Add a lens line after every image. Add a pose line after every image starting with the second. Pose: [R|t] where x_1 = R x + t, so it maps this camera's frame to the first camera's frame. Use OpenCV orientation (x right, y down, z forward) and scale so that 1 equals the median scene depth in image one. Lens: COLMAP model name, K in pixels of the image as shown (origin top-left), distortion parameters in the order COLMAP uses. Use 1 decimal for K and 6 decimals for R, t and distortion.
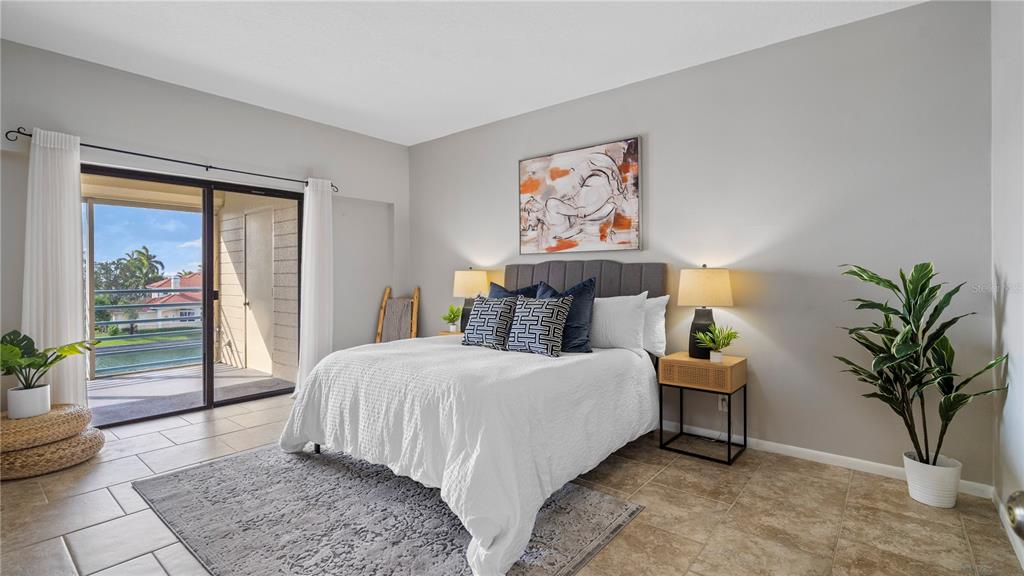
lens RADIAL K [[475.1, 0, 514.2], [0, 475.1, 283.6], [0, 0, 1]] dist [-0.004185, 0.002682]
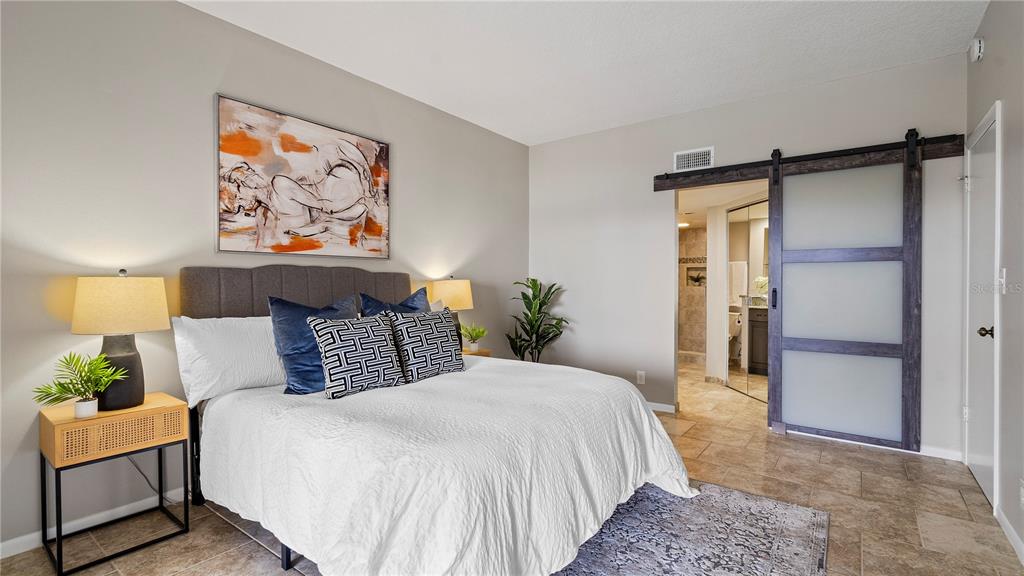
lens RADIAL K [[475.1, 0, 506.2], [0, 475.1, 287.7], [0, 0, 1]] dist [-0.004185, 0.002682]
pose [[-0.049280, -0.016576, 0.998647, -0.677250], [0.007369, 0.999829, 0.016959, -0.024442], [-0.998758, 0.008194, -0.049150, 0.740577]]
